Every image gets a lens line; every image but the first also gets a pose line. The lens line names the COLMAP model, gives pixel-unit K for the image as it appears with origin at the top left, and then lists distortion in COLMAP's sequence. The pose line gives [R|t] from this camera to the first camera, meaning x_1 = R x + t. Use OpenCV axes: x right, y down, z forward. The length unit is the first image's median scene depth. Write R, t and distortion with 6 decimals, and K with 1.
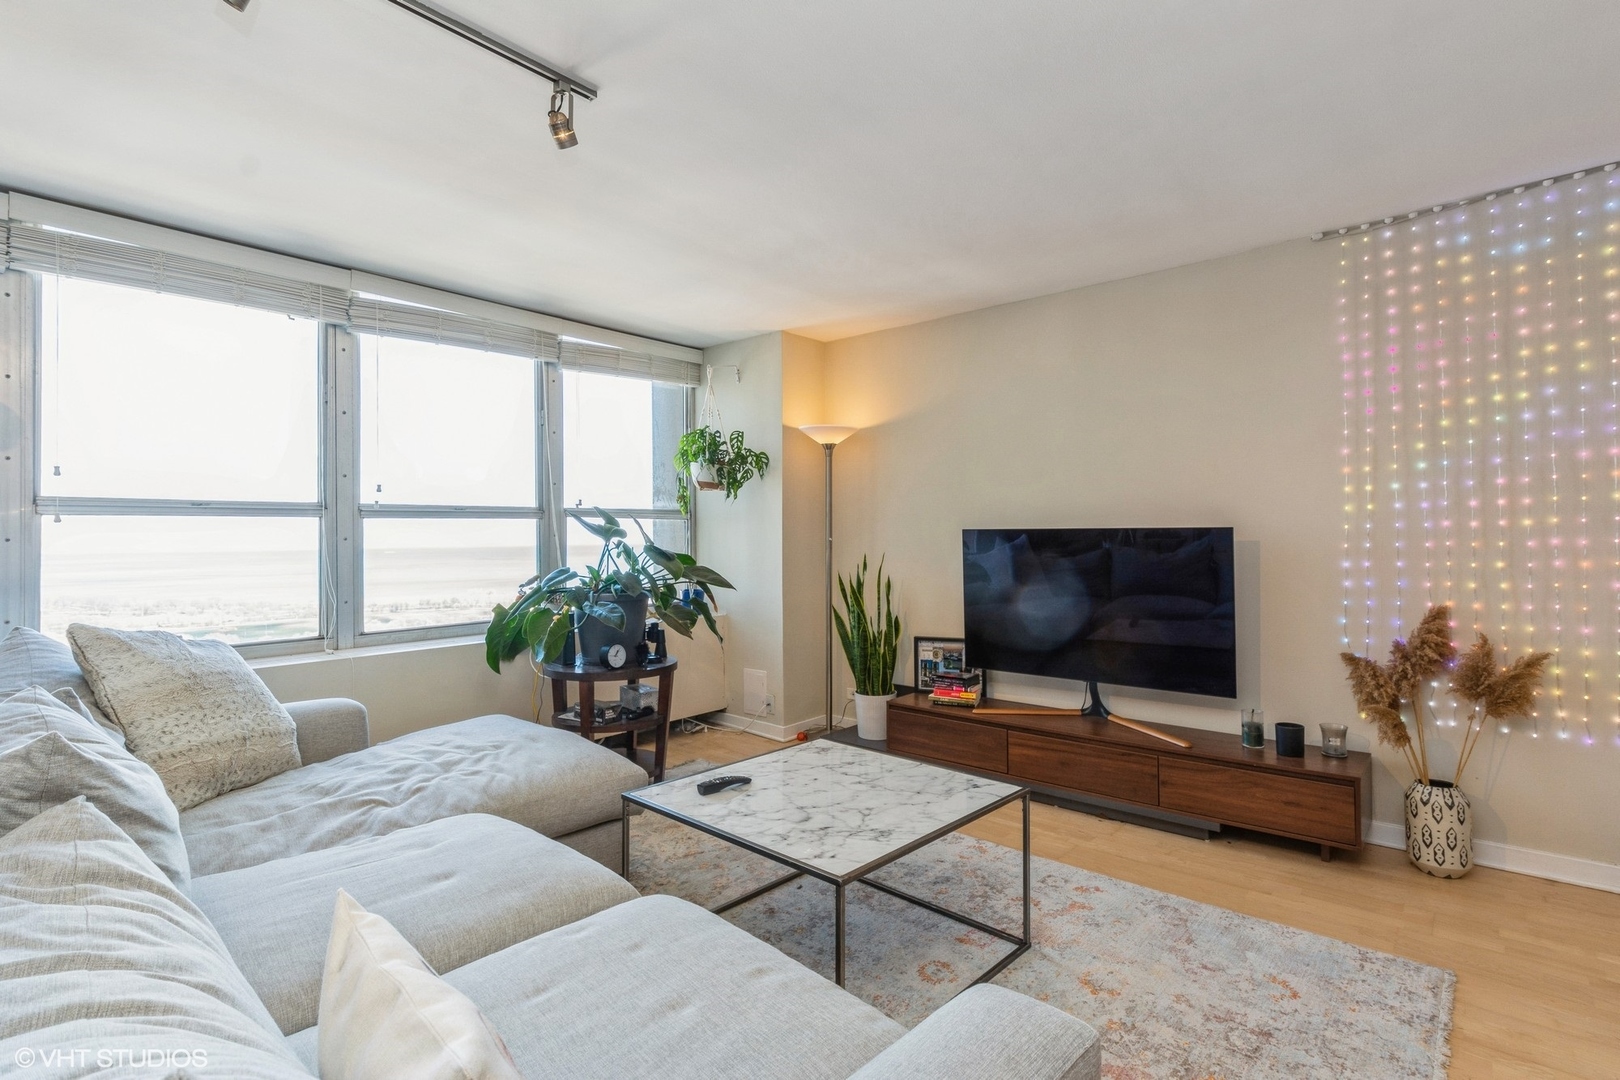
lens RADIAL K [[769.7, 0, 804.2], [0, 769.7, 526.1], [0, 0, 1]] dist [0.001862, 0.000129]
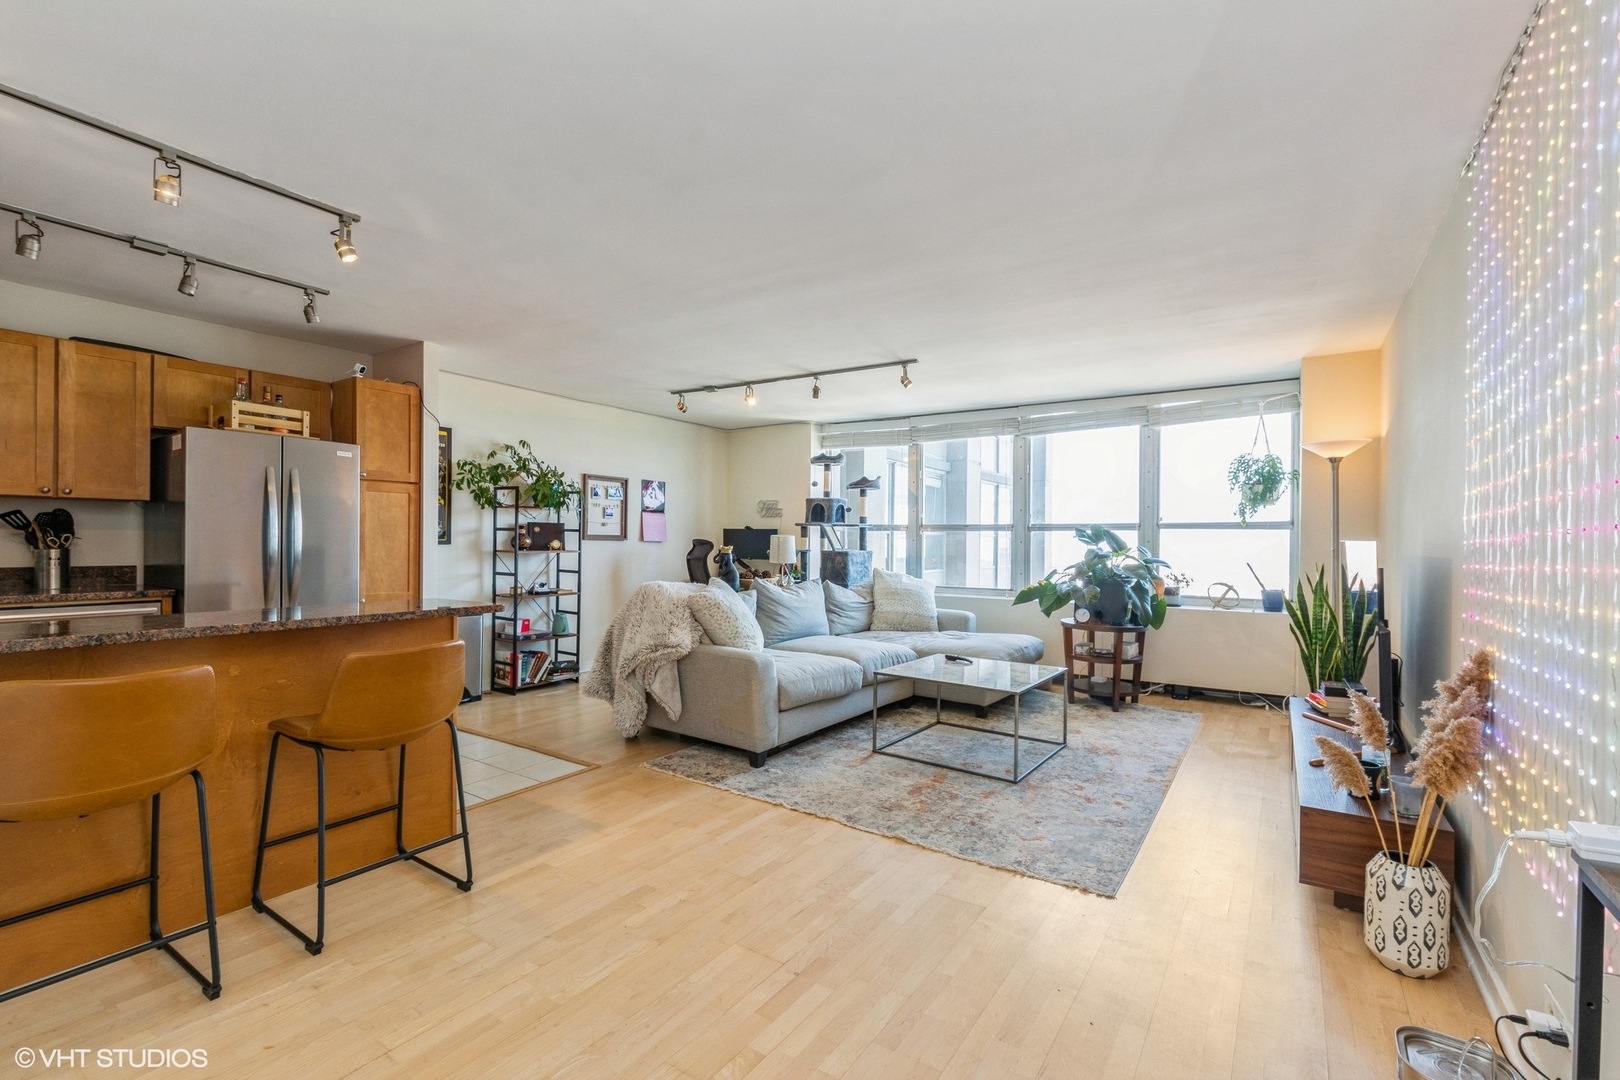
lens RADIAL K [[705.4, 0, 810.0], [0, 705.4, 540.0], [0, 0, 1]] dist [-0.002134, -0.000329]
pose [[0.136664, 0.009605, -0.990571, 1.830943], [0.003648, 0.999941, 0.010199, -0.013956], [0.990611, -0.005008, 0.136621, 0.344797]]
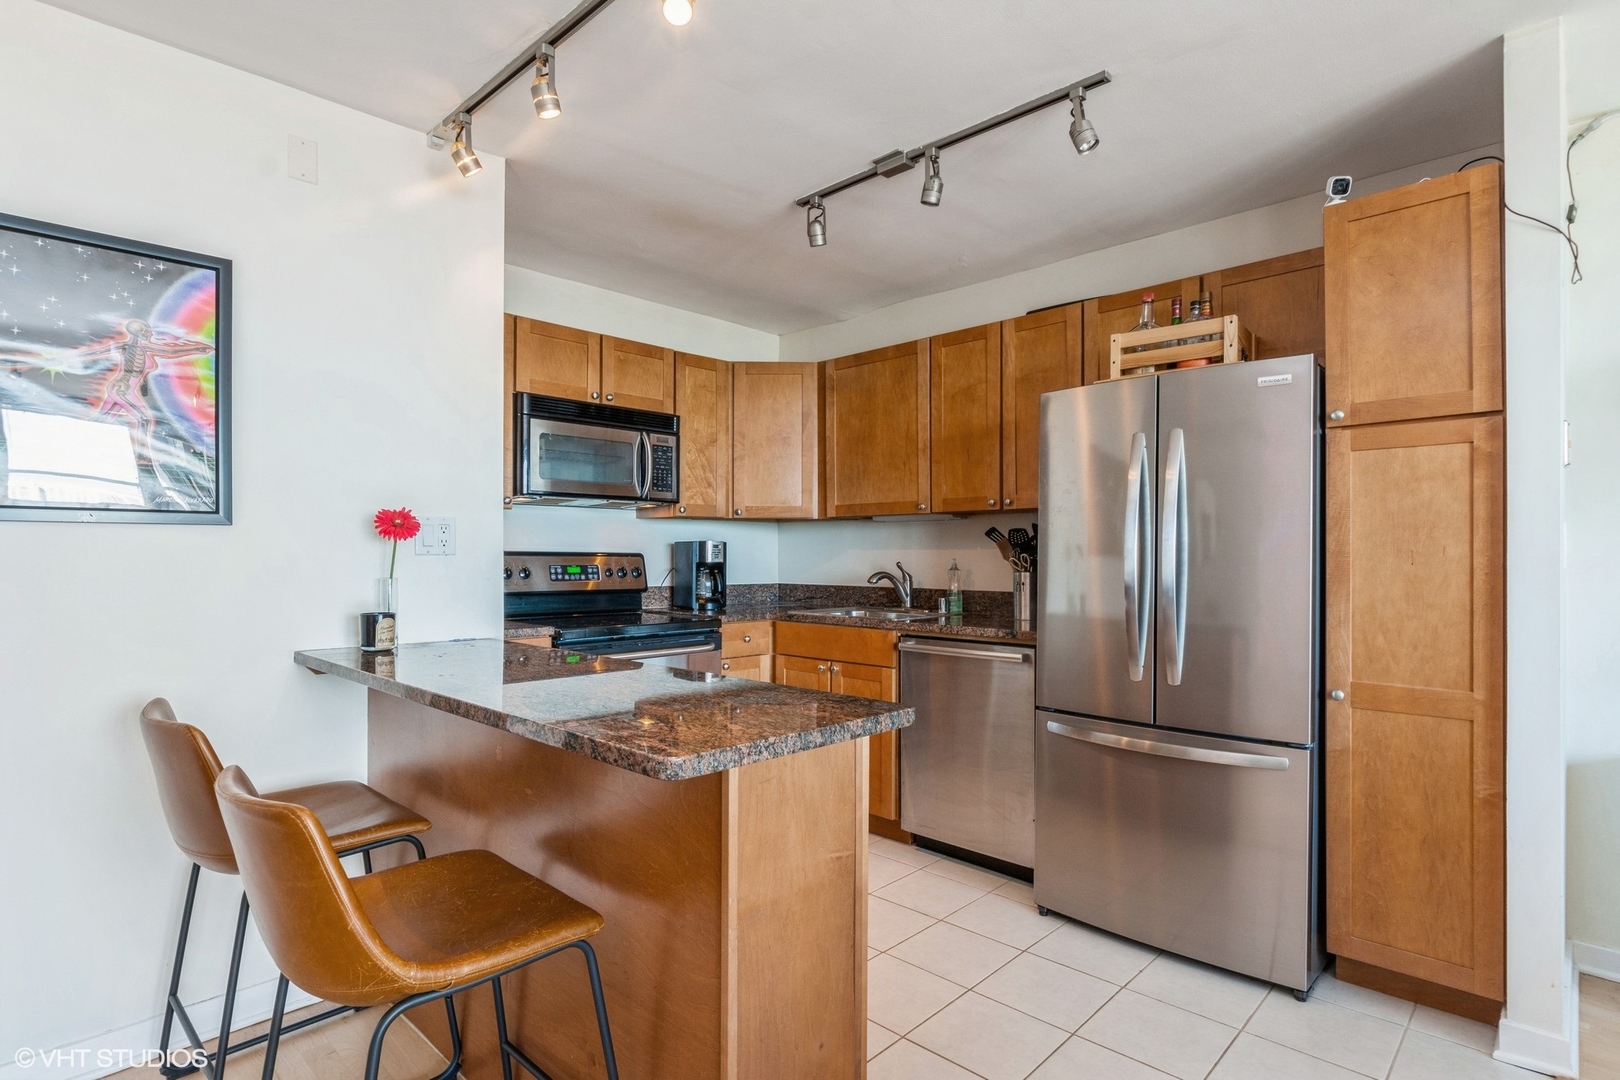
lens RADIAL K [[821.4, 0, 814.6], [0, 821.4, 550.8], [0, 0, 1]] dist [-0.005413, -0.001100]
pose [[-0.999284, 0.010302, 0.036403, 0.374161], [0.009556, 0.999742, -0.020612, 0.003618], [-0.036606, -0.020249, -0.999125, 0.429675]]
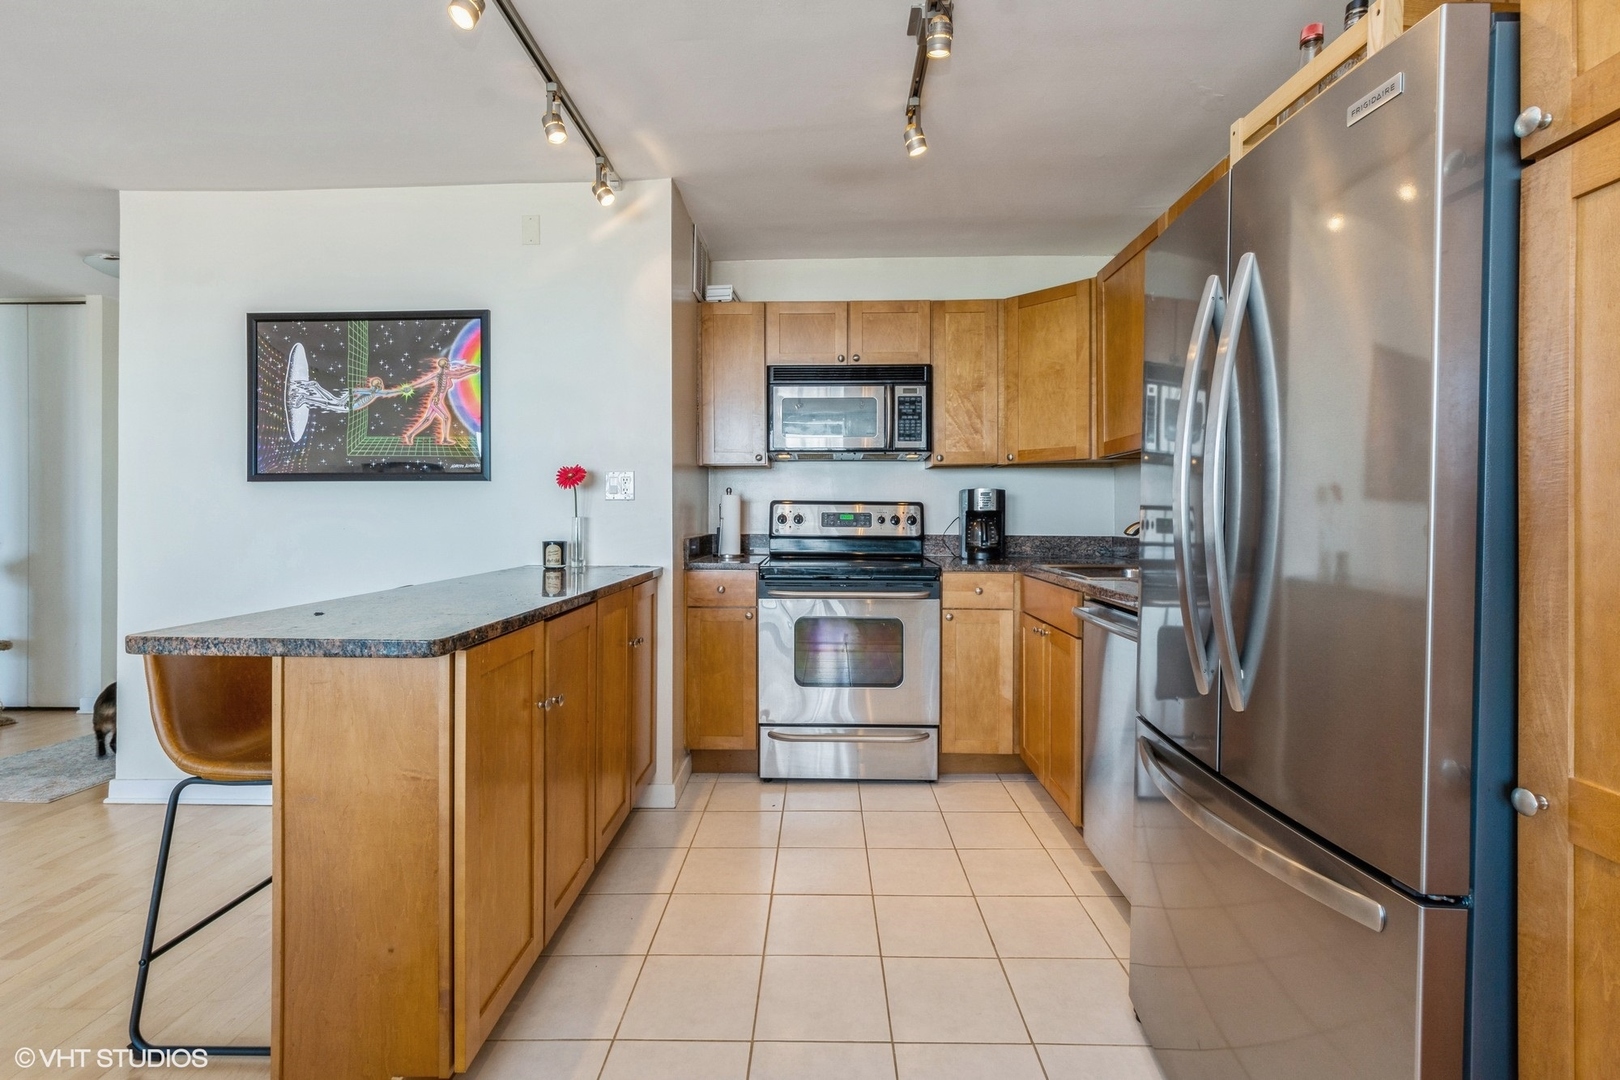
lens RADIAL K [[723.5, 0, 803.4], [0, 723.5, 517.6], [0, 0, 1]] dist [-0.001621, -0.000251]
pose [[-0.646291, 0.006923, 0.763060, -0.266185], [-0.005898, 0.999884, -0.014067, 0.028421], [-0.763068, -0.013591, -0.646175, -0.079978]]
